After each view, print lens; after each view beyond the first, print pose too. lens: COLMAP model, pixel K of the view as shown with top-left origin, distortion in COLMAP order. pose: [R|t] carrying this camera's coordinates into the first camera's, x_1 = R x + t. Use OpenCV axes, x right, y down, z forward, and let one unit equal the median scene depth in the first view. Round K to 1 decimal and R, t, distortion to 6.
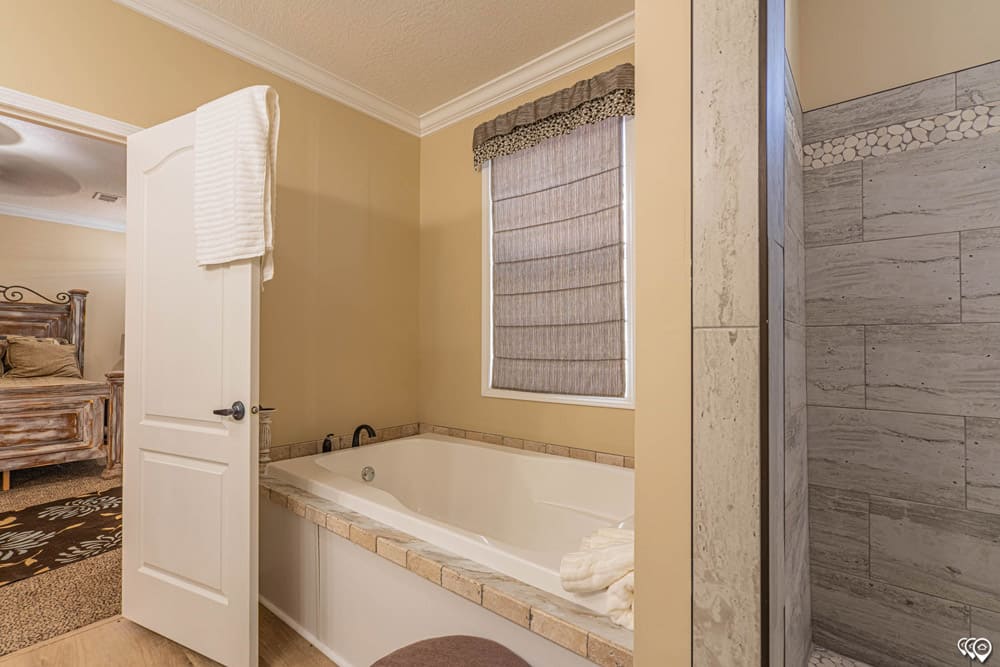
lens RADIAL K [[456.8, 0, 517.5], [0, 456.8, 340.7], [0, 0, 1]] dist [-0.001374, 0.001007]
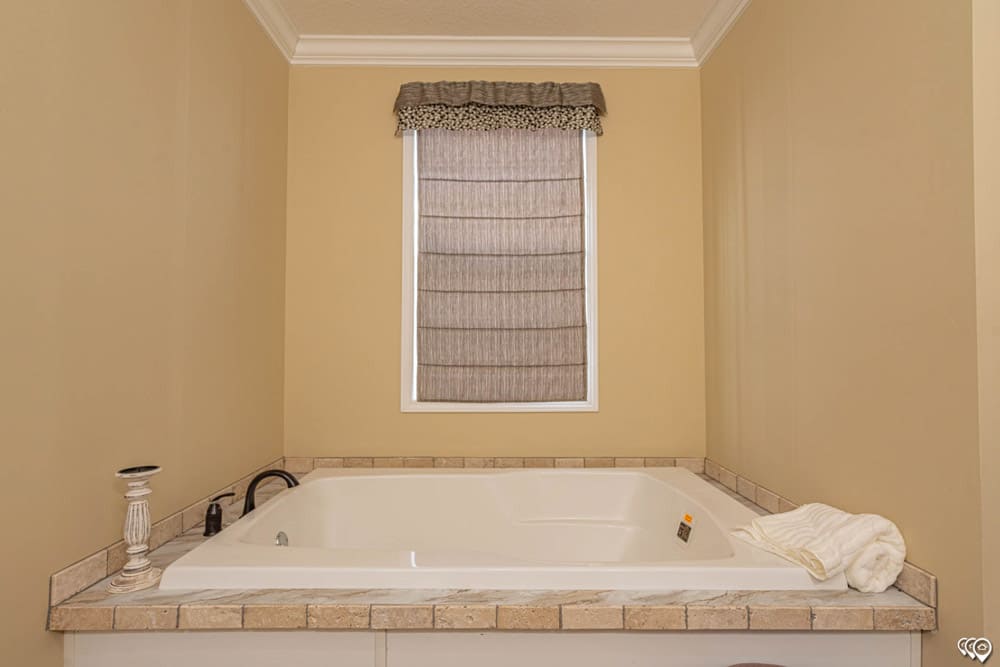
lens RADIAL K [[456.8, 0, 500.9], [0, 456.8, 339.6], [0, 0, 1]] dist [-0.001374, 0.001007]
pose [[0.770906, 0.015028, 0.636771, -0.524661], [-0.009807, 0.999883, -0.011725, -0.000540], [-0.636873, 0.002794, 0.770964, 0.290007]]
